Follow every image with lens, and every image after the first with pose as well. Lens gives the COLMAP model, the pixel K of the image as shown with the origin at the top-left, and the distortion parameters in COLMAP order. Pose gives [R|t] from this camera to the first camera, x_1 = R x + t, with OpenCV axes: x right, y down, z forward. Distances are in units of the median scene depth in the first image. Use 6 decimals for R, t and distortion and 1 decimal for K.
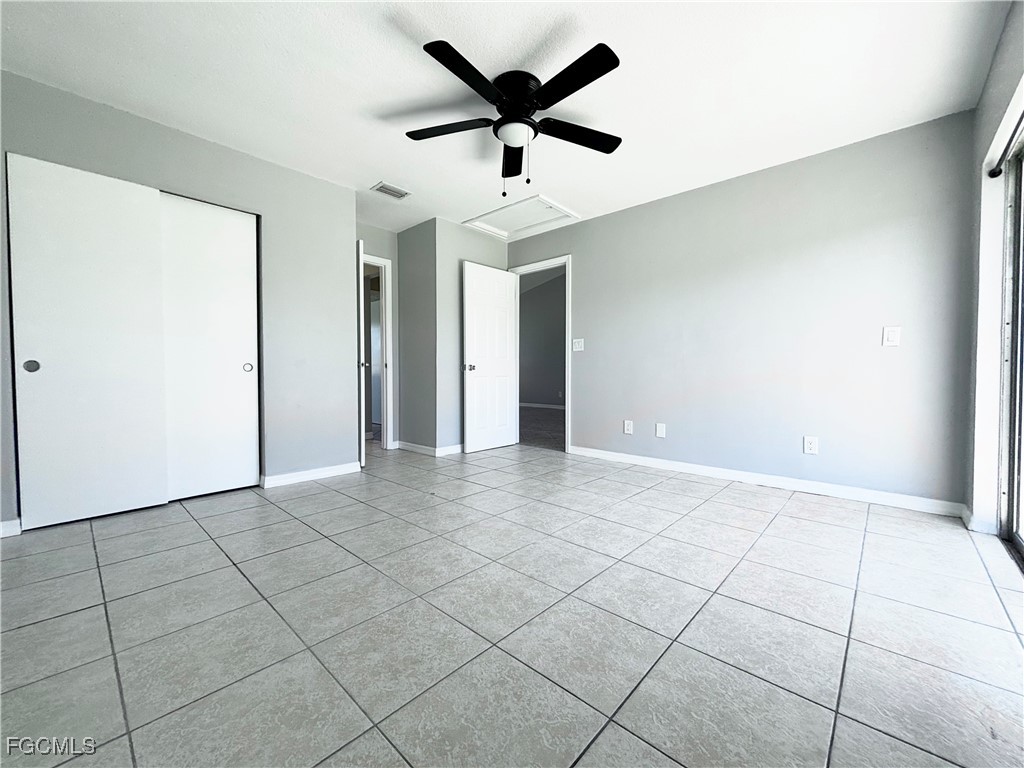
lens RADIAL K [[410.8, 0, 512.0], [0, 410.8, 384.0], [0, 0, 1]] dist [-0.000728, -0.000187]
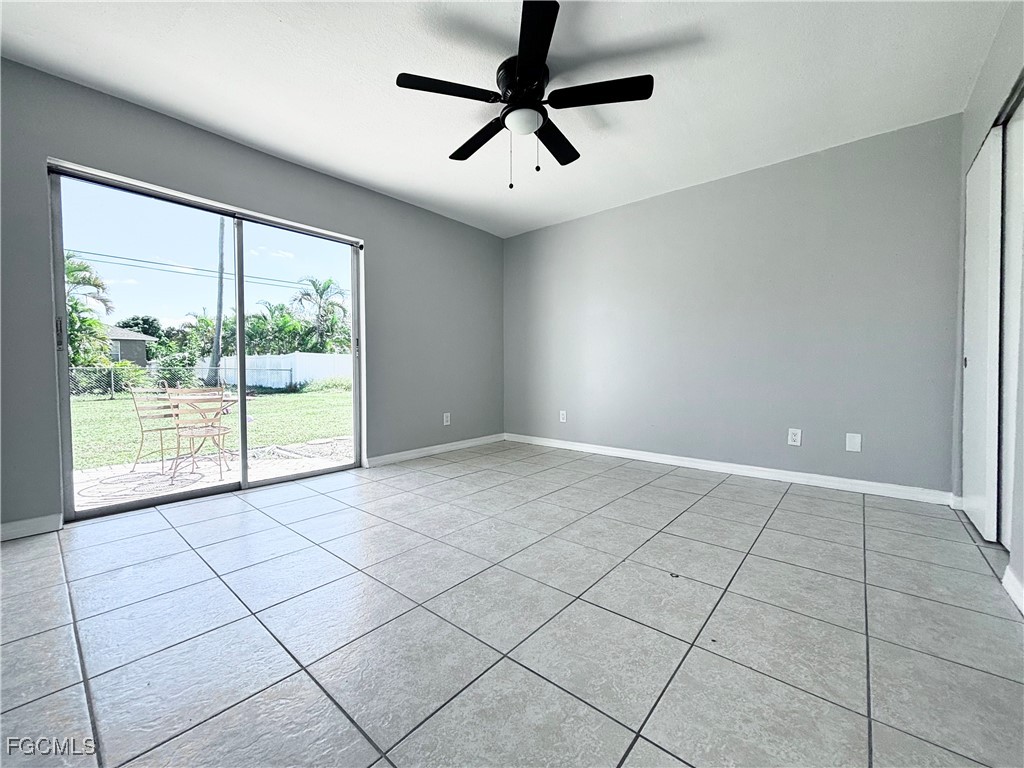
lens RADIAL K [[410.8, 0, 512.0], [0, 410.8, 384.0], [0, 0, 1]] dist [-0.000728, -0.000187]
pose [[-0.999264, 0.004225, -0.038126, 0.074291], [0.001835, 0.998044, 0.062494, -0.053322], [0.038315, 0.062378, -0.997317, 2.004057]]
